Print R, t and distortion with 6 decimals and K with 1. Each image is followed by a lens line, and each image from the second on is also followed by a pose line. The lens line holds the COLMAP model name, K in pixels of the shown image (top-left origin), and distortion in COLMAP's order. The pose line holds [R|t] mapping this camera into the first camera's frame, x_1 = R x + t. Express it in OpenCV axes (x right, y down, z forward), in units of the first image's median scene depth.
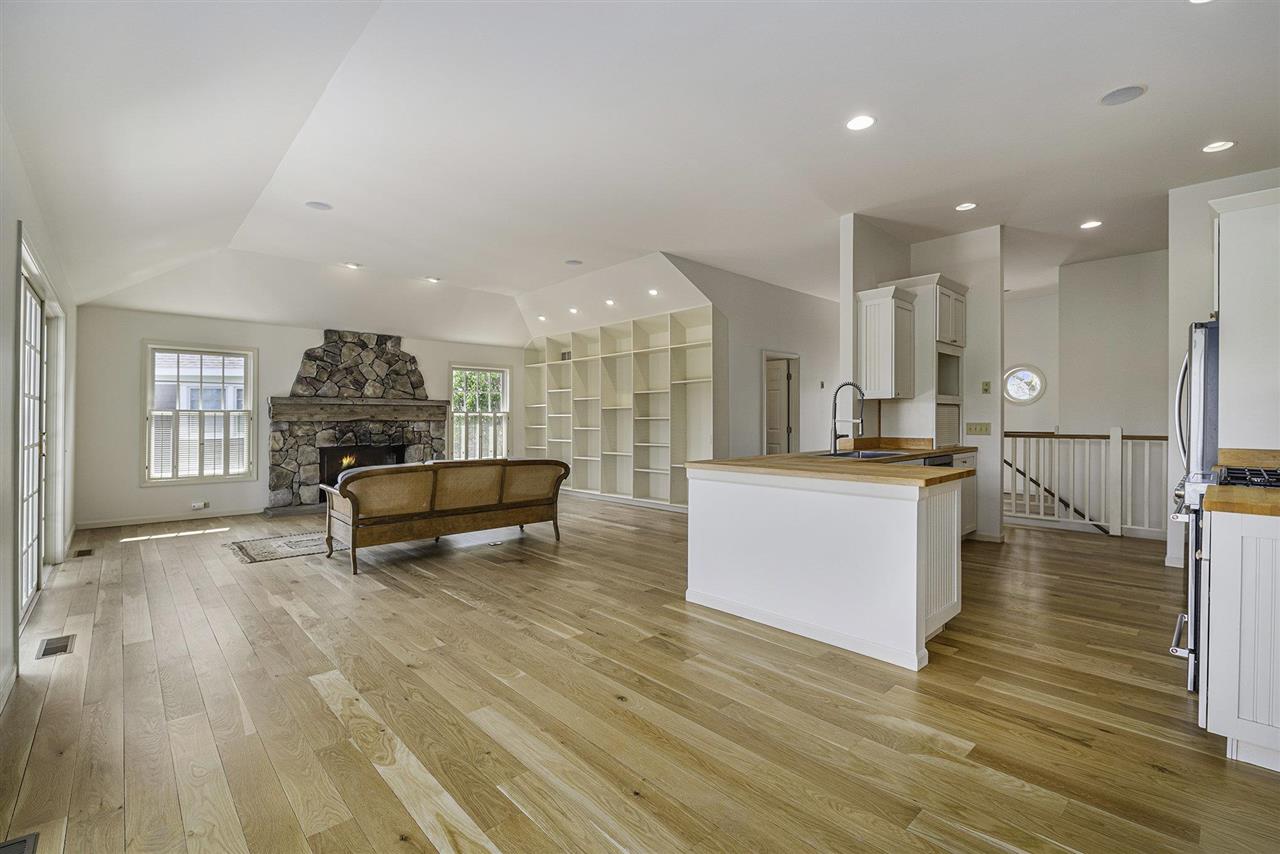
lens RADIAL K [[554.3, 0, 629.2], [0, 554.3, 407.4], [0, 0, 1]] dist [-0.011050, -0.003835]
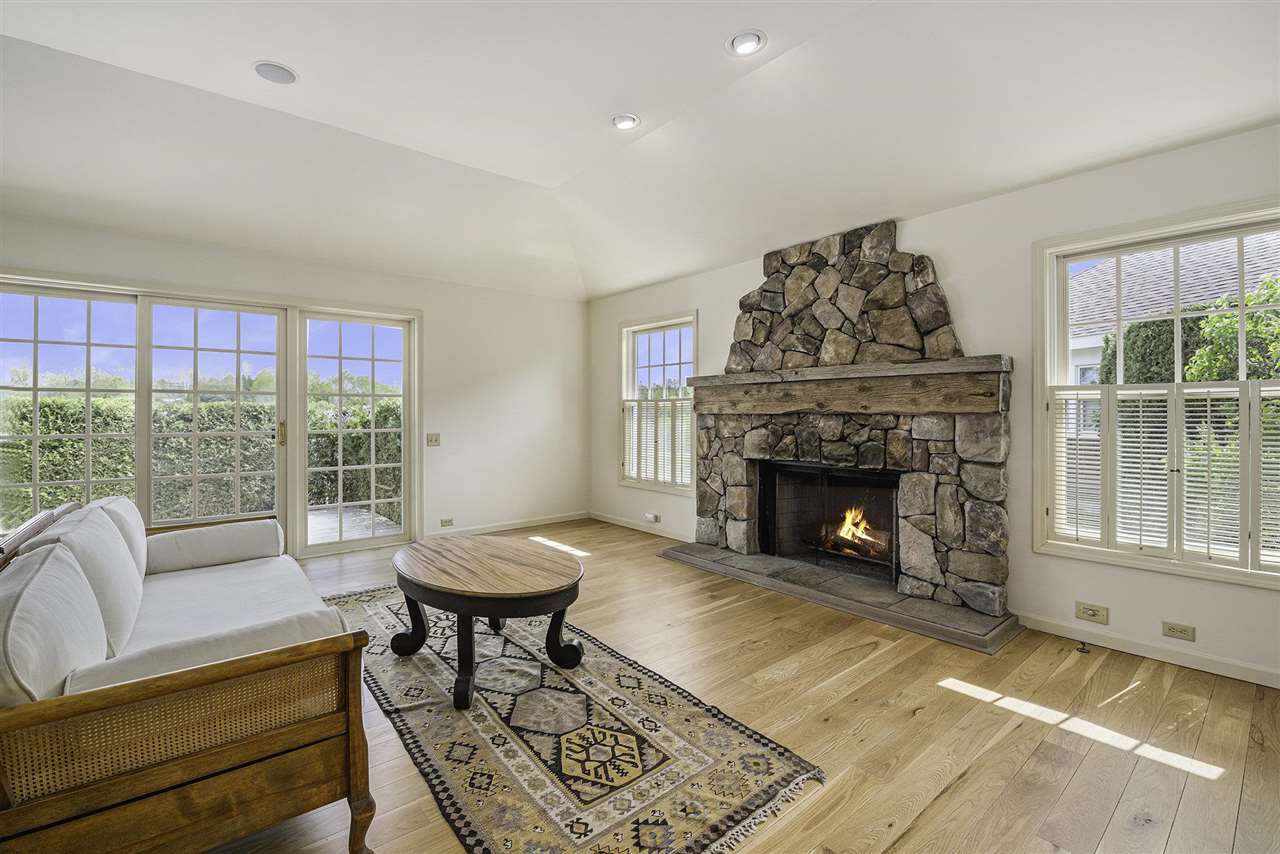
lens RADIAL K [[554.3, 0, 647.6], [0, 554.3, 413.9], [0, 0, 1]] dist [-0.011050, -0.003835]
pose [[-0.046985, -0.000843, -0.998895, 0.028770], [0.017316, 0.999849, -0.001658, 0.023253], [0.998745, -0.017375, -0.046963, 0.891794]]
